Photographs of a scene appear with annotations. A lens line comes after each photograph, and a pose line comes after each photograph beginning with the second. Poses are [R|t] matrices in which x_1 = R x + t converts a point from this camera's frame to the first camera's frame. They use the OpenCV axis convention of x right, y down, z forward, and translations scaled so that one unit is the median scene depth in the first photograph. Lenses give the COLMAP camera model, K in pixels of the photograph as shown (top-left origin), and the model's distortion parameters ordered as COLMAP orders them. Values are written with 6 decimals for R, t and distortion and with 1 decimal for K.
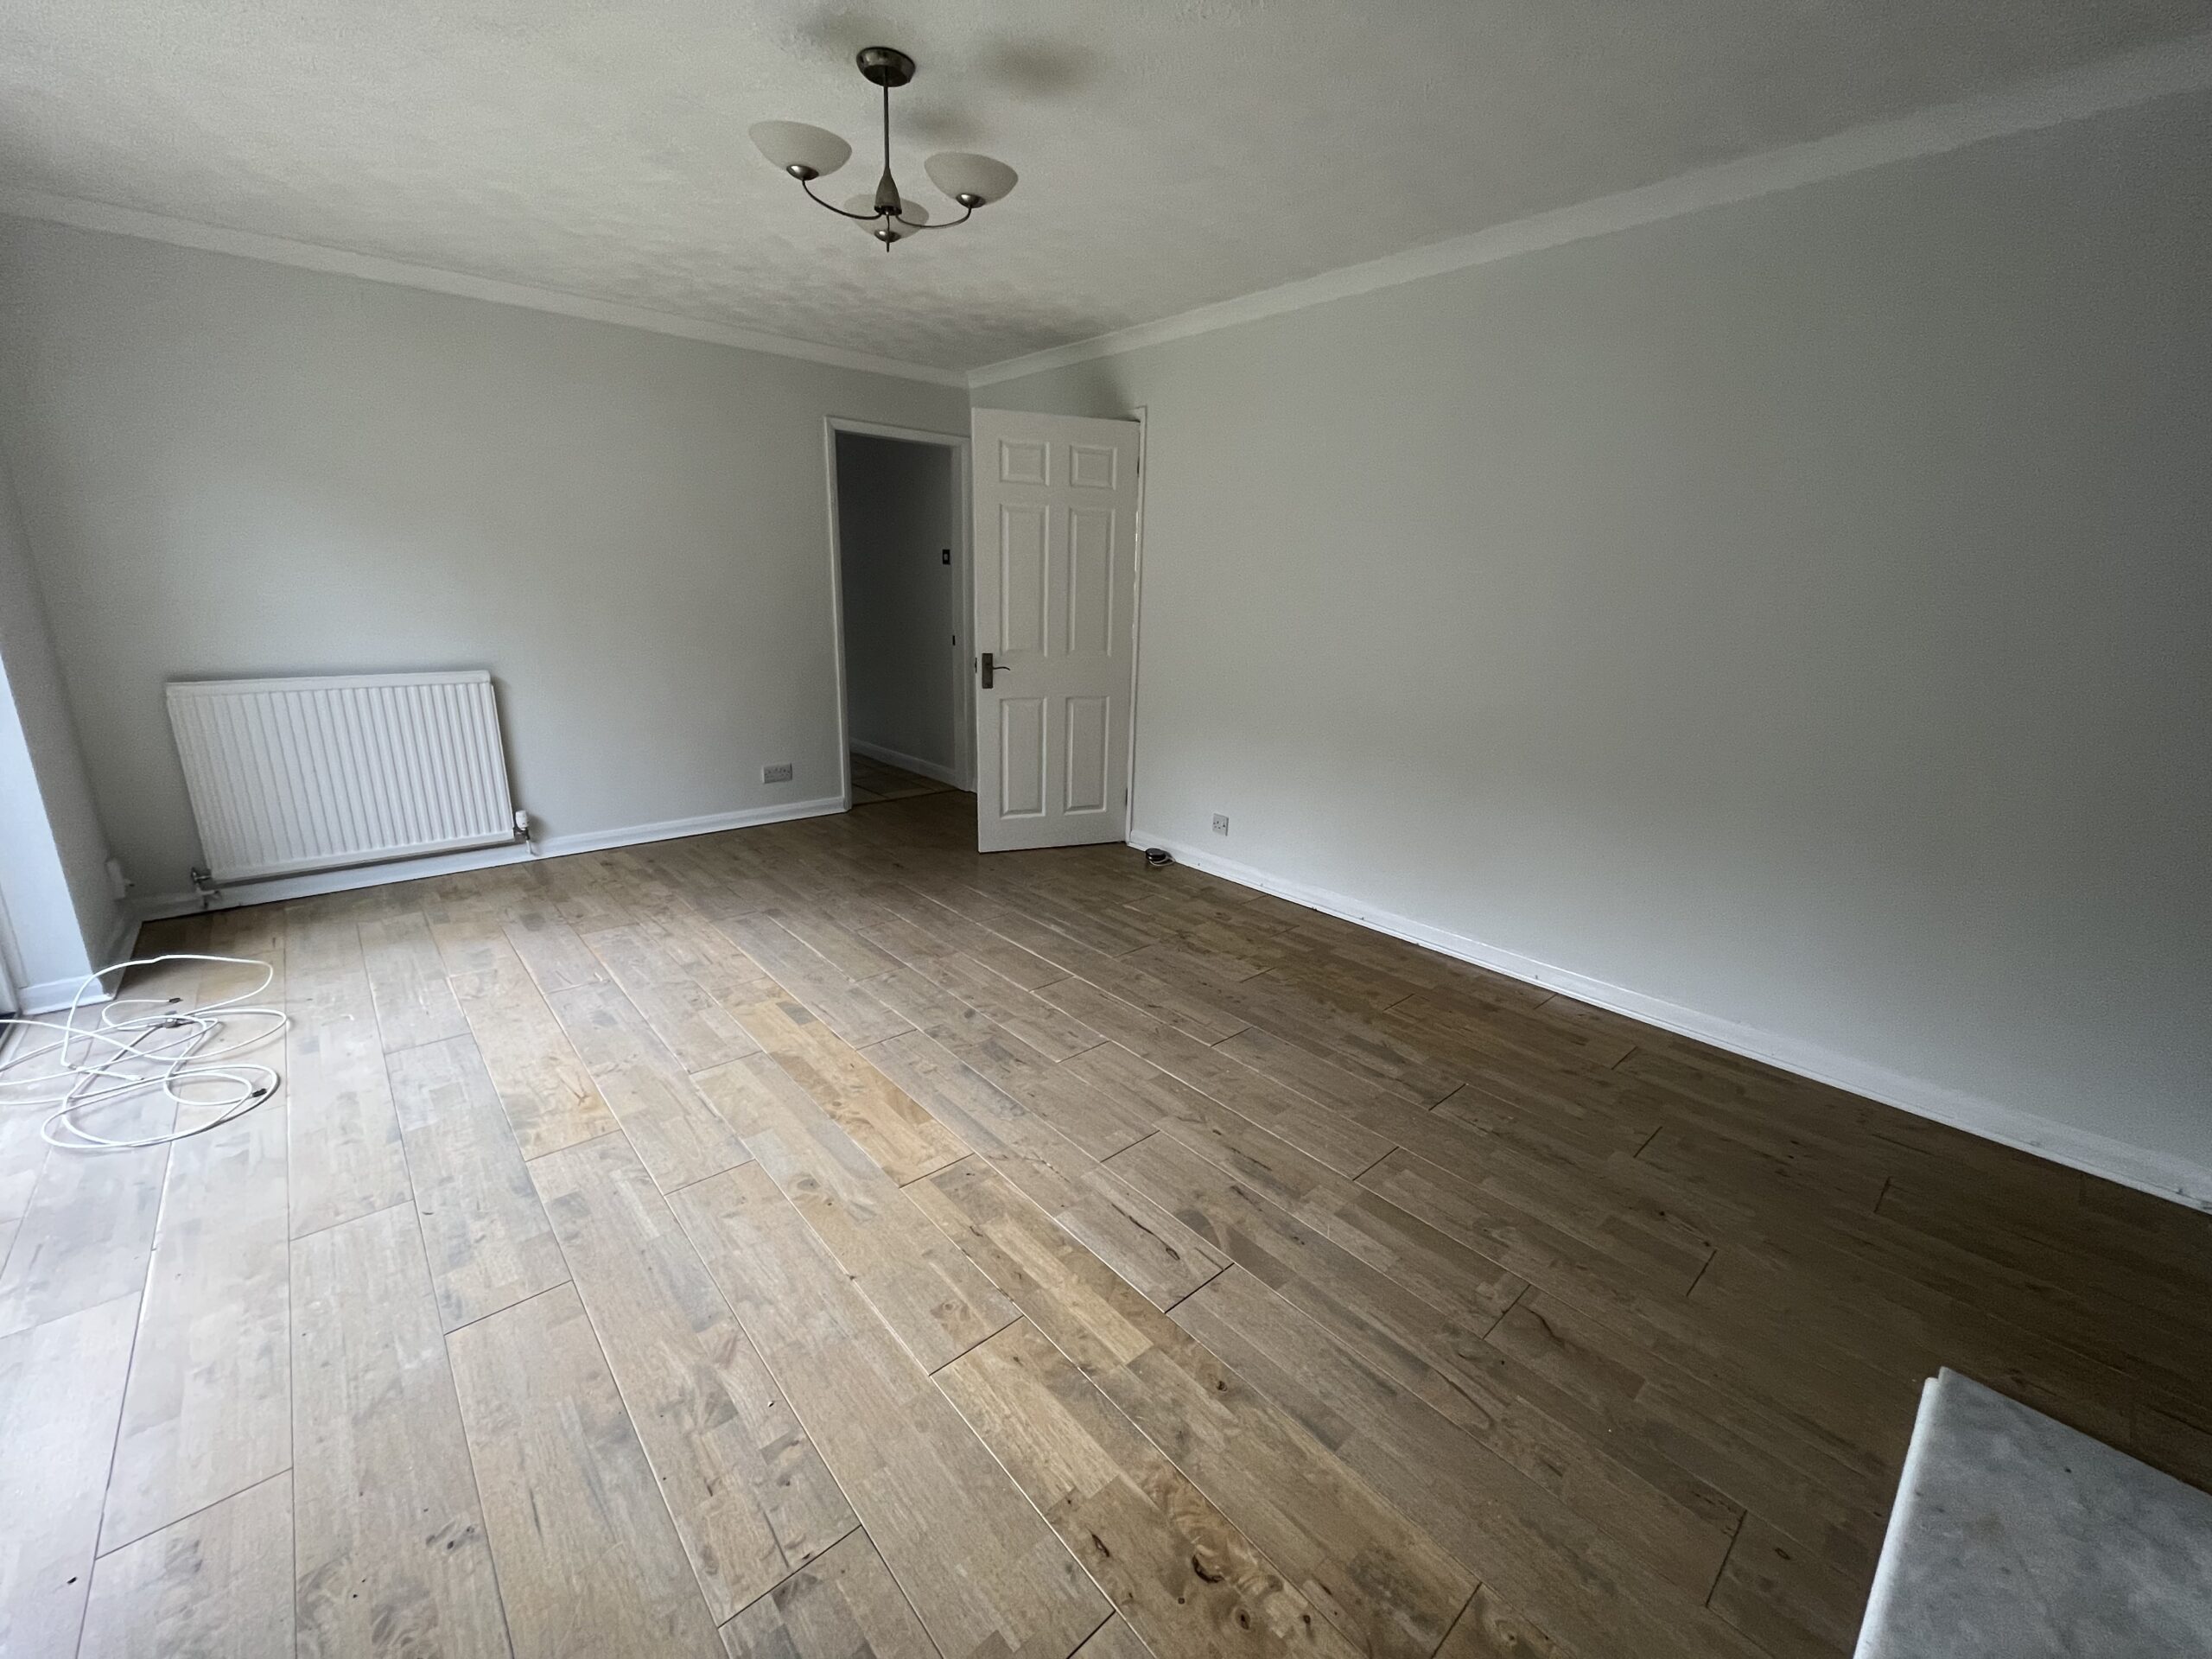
lens RADIAL K [[890.2, 0, 1103.2], [0, 890.2, 818.5], [0, 0, 1]] dist [-0.000343, -0.000633]
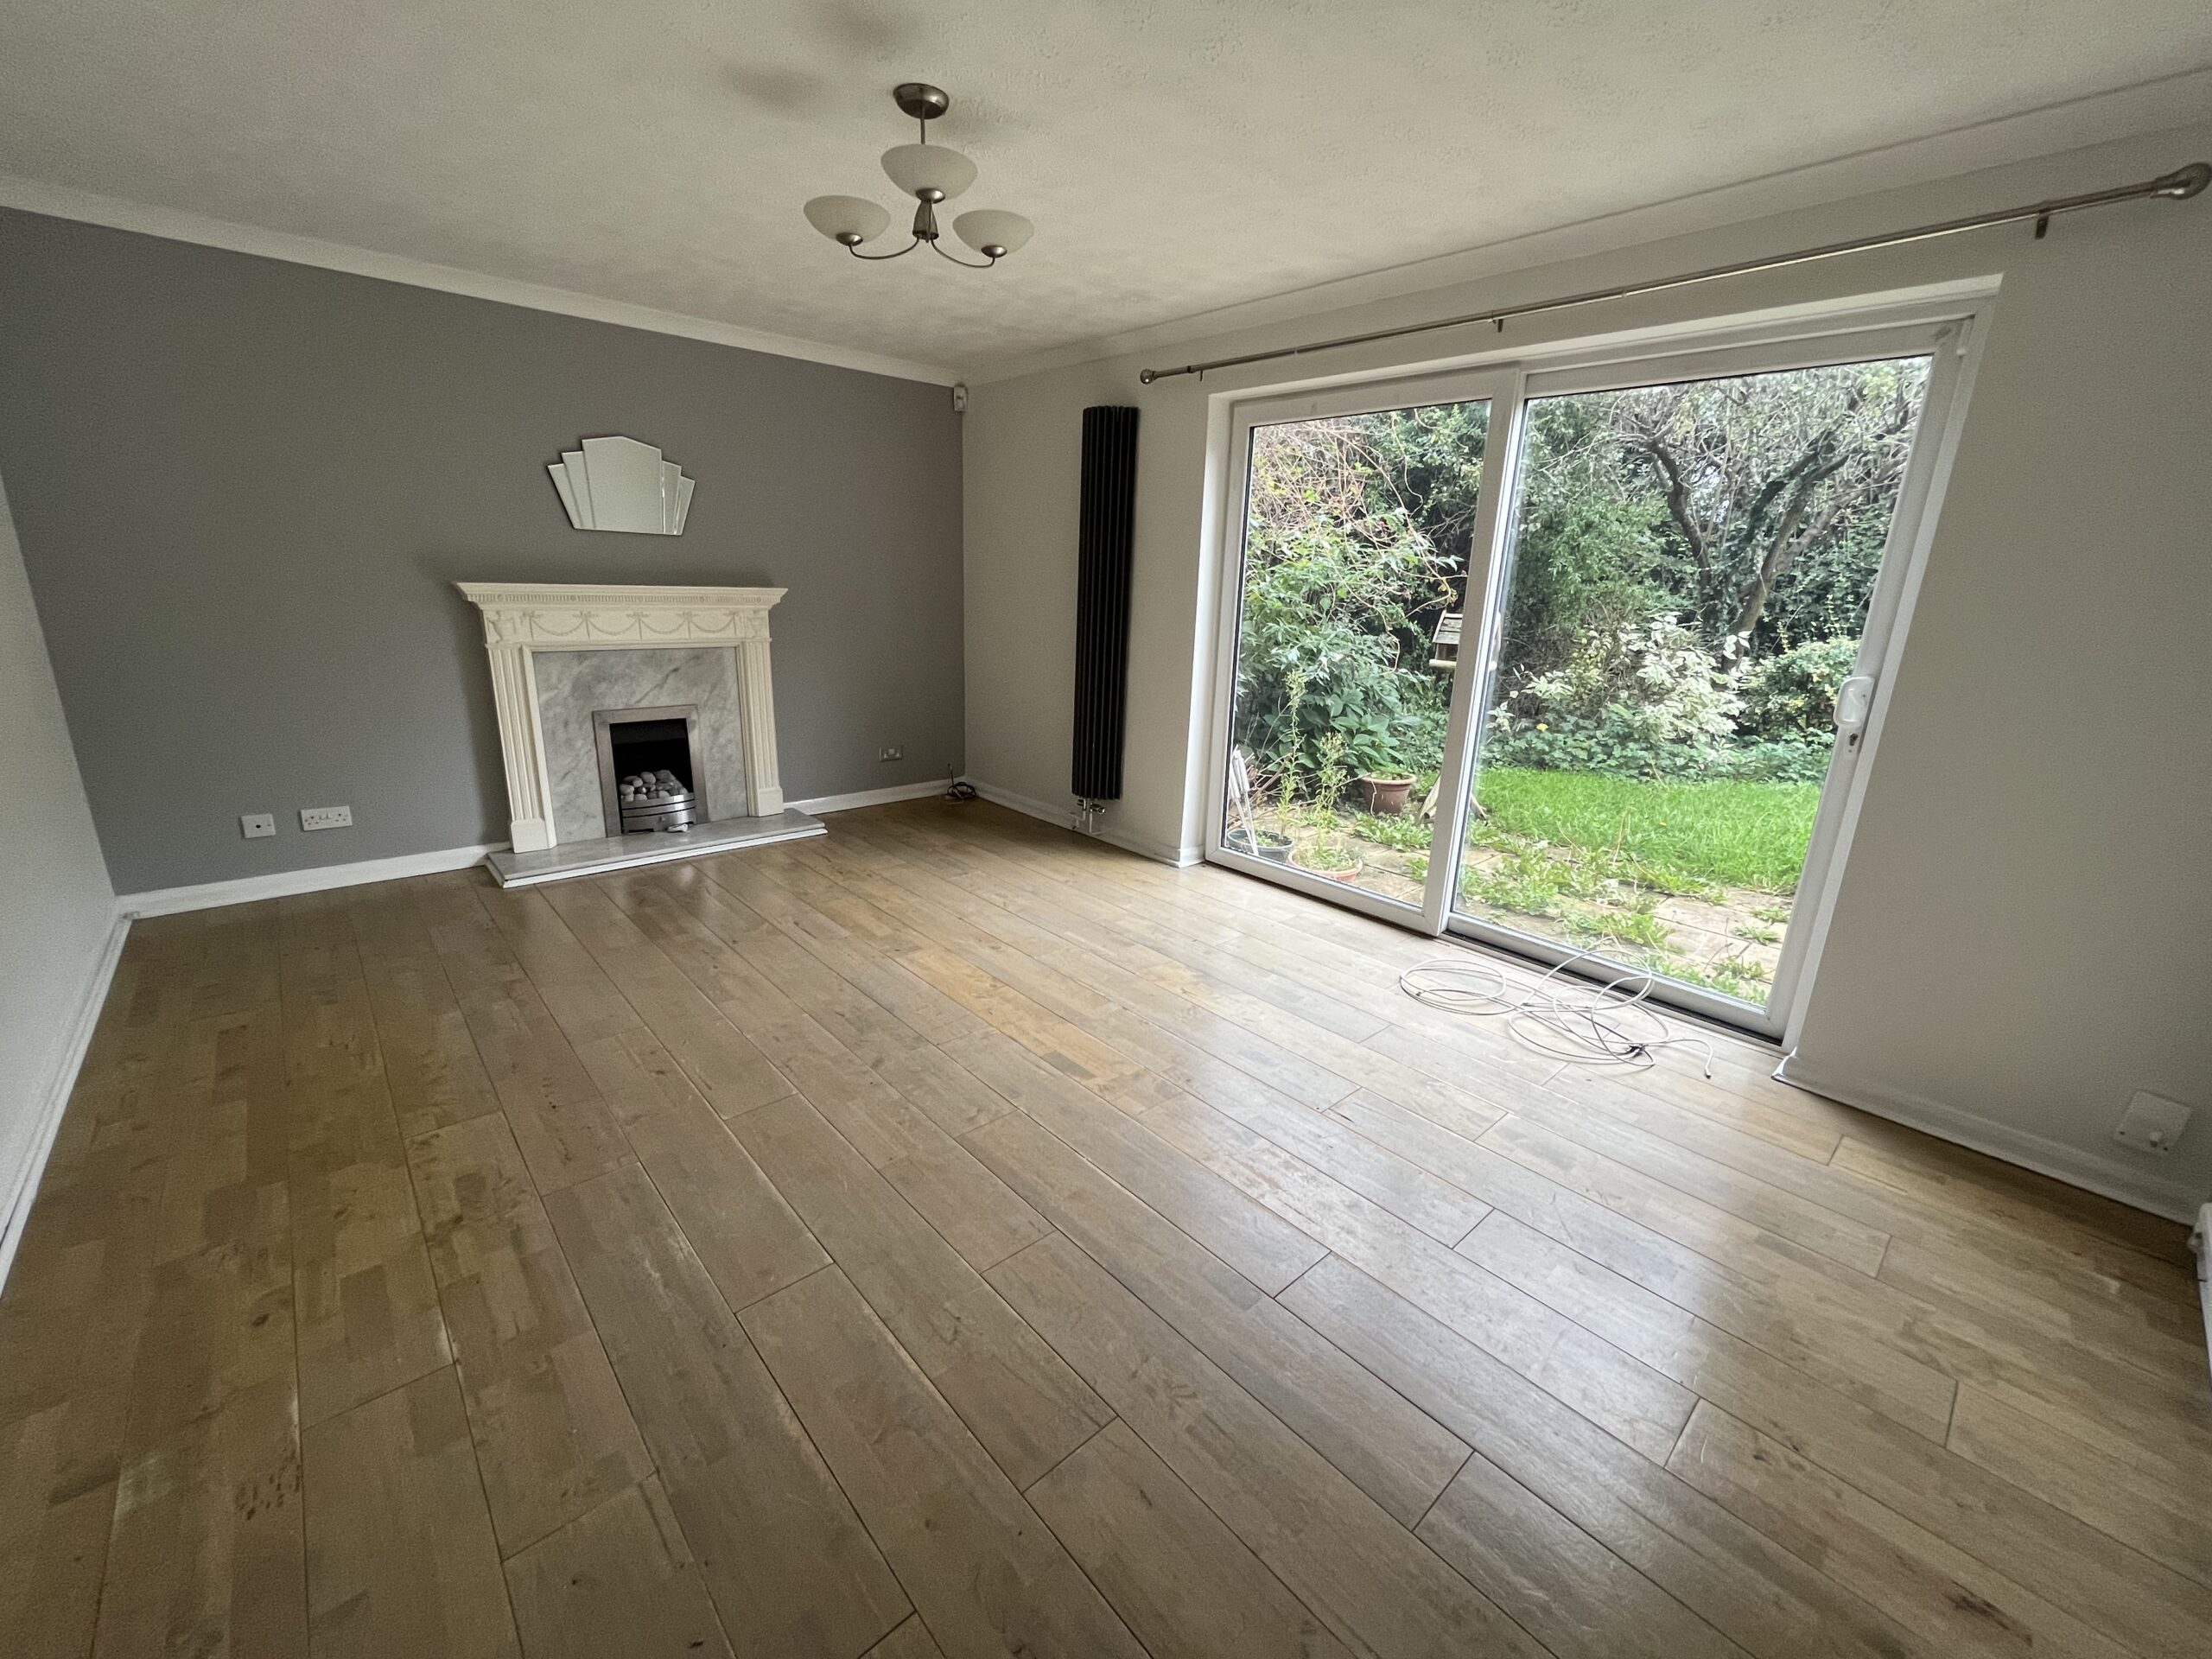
lens RADIAL K [[890.2, 0, 1103.2], [0, 890.2, 818.5], [0, 0, 1]] dist [-0.000343, -0.000633]
pose [[-0.998124, -0.057234, -0.021743, -0.345371], [-0.060370, 0.860913, 0.505157, -0.466537], [-0.010193, 0.505522, -0.862754, 1.653043]]
